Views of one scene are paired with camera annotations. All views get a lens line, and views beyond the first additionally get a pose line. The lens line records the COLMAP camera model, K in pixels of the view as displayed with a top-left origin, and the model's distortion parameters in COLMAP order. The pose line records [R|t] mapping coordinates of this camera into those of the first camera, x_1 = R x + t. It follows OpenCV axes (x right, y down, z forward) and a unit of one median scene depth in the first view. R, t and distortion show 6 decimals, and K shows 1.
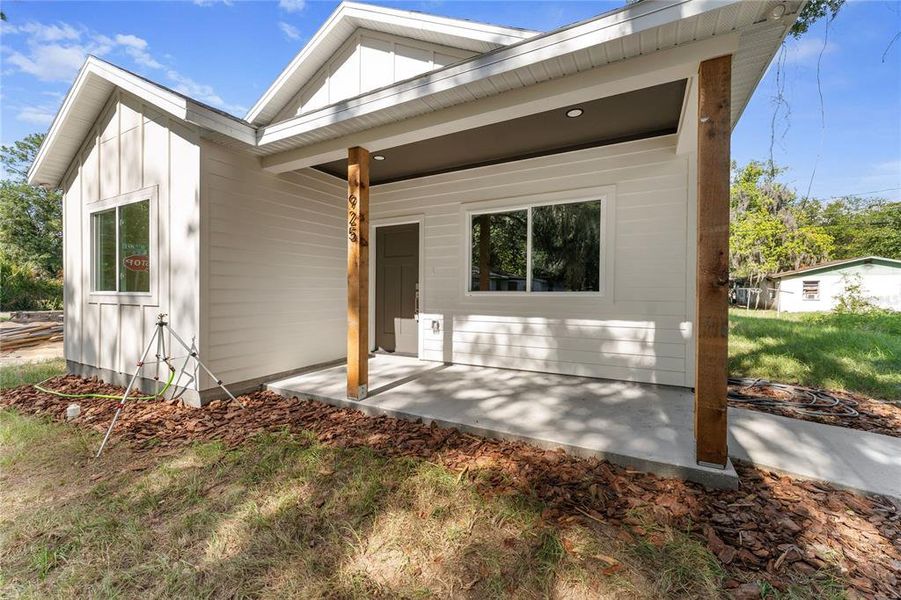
lens RADIAL K [[359.9, 0, 450.3], [0, 359.9, 289.7], [0, 0, 1]] dist [0.001679, 0.000140]
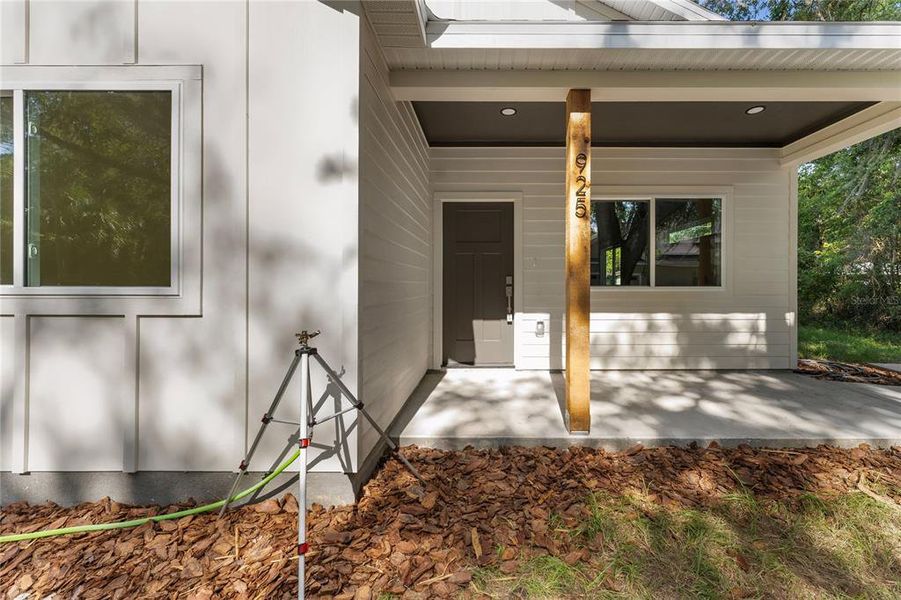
lens RADIAL K [[370.8, 0, 486.2], [0, 370.8, 283.7], [0, 0, 1]] dist [-0.002851, -0.000187]
pose [[0.881549, 0.002964, 0.472082, -0.638533], [-0.000723, 0.999988, -0.004929, 0.003801], [-0.472091, 0.004004, 0.881541, 0.344970]]
